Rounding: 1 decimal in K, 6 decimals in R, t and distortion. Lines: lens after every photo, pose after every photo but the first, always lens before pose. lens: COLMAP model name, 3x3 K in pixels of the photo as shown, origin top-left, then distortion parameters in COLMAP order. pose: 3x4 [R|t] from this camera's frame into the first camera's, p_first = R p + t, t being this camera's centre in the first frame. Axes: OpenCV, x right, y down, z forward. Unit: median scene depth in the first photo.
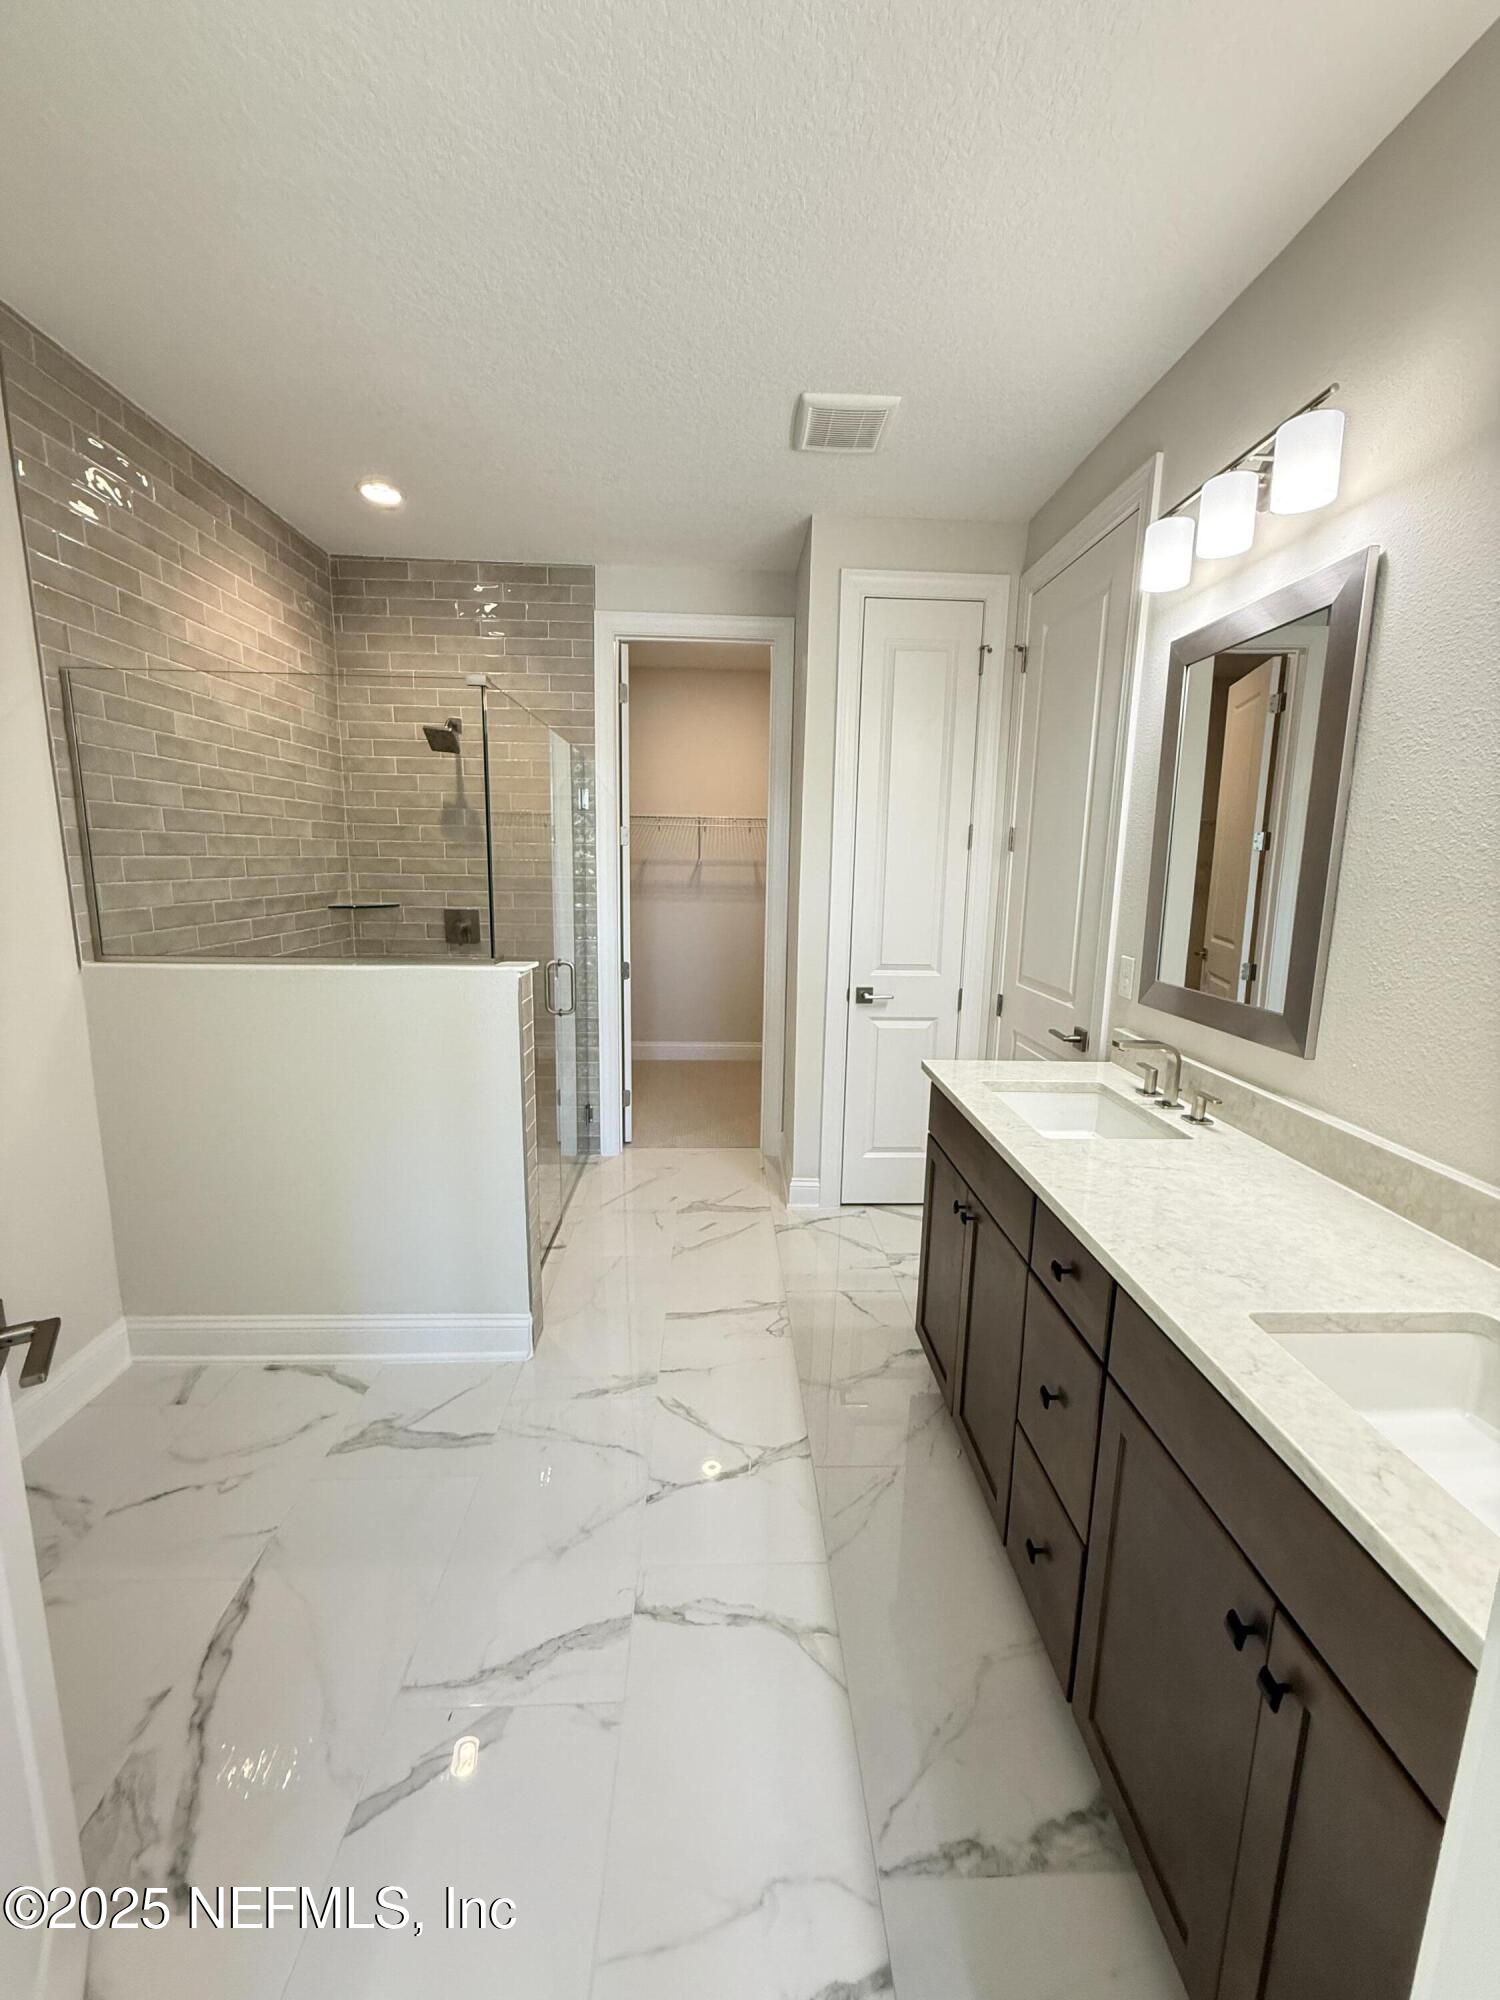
lens RADIAL K [[797.8, 0, 750.6], [0, 797.8, 997.7], [0, 0, 1]] dist [0.002633, -0.000121]
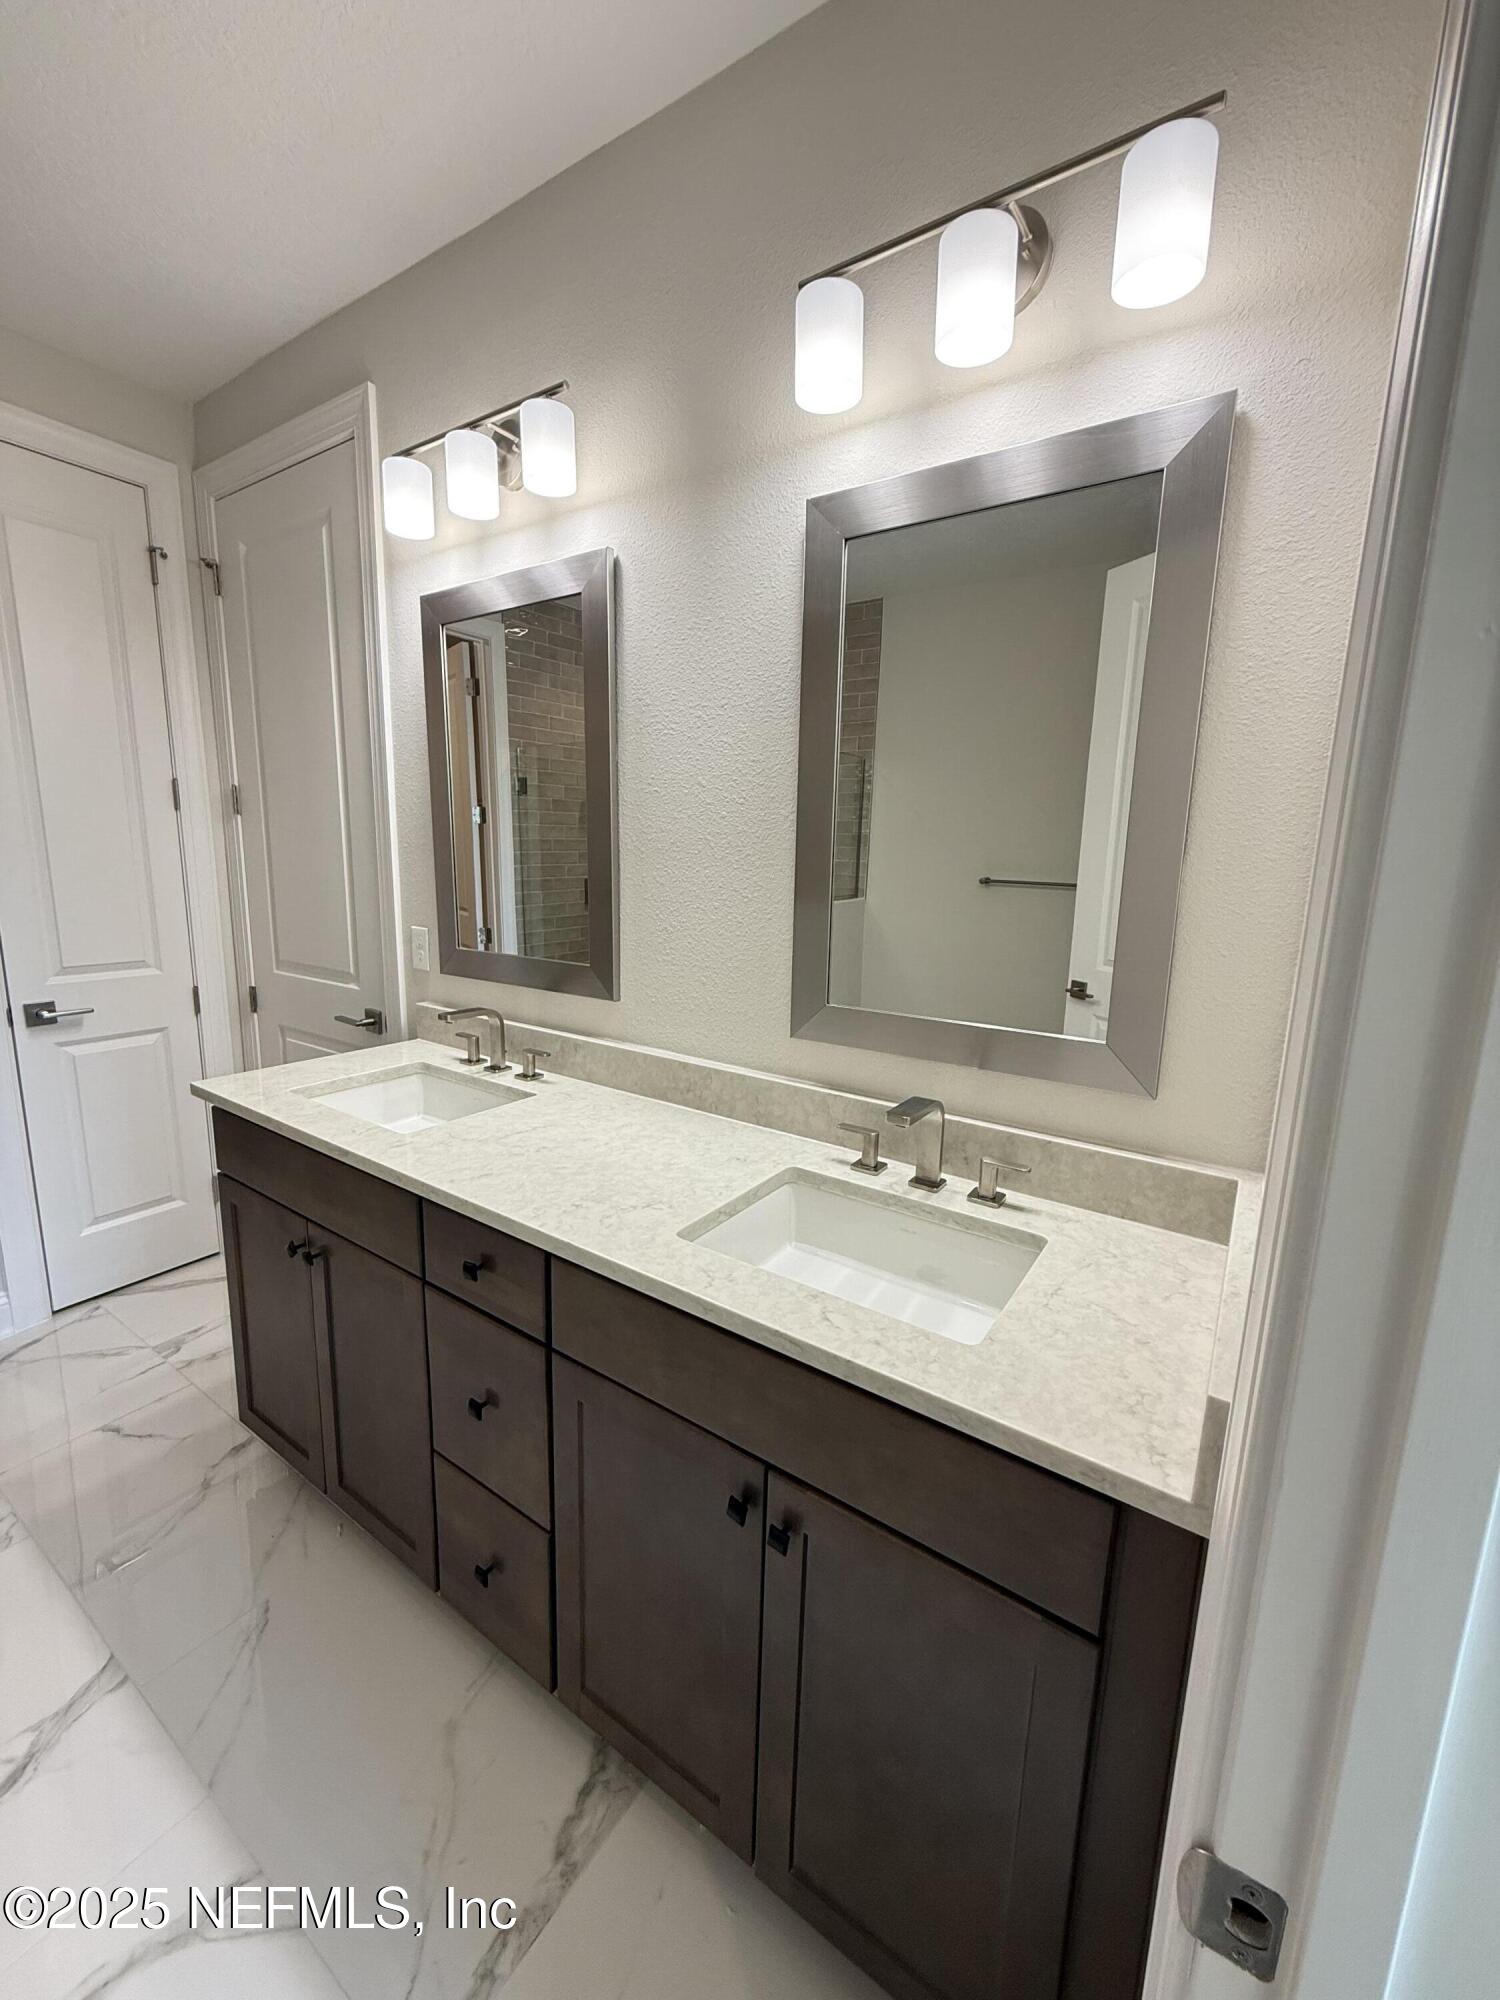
lens RADIAL K [[797.8, 0, 750.6], [0, 797.8, 997.7], [0, 0, 1]] dist [0.002633, -0.000121]
pose [[0.593029, -0.146147, 0.791807, -0.073709], [0.123651, 0.988255, 0.089796, -0.005339], [-0.795630, 0.044656, 0.604135, 0.133744]]
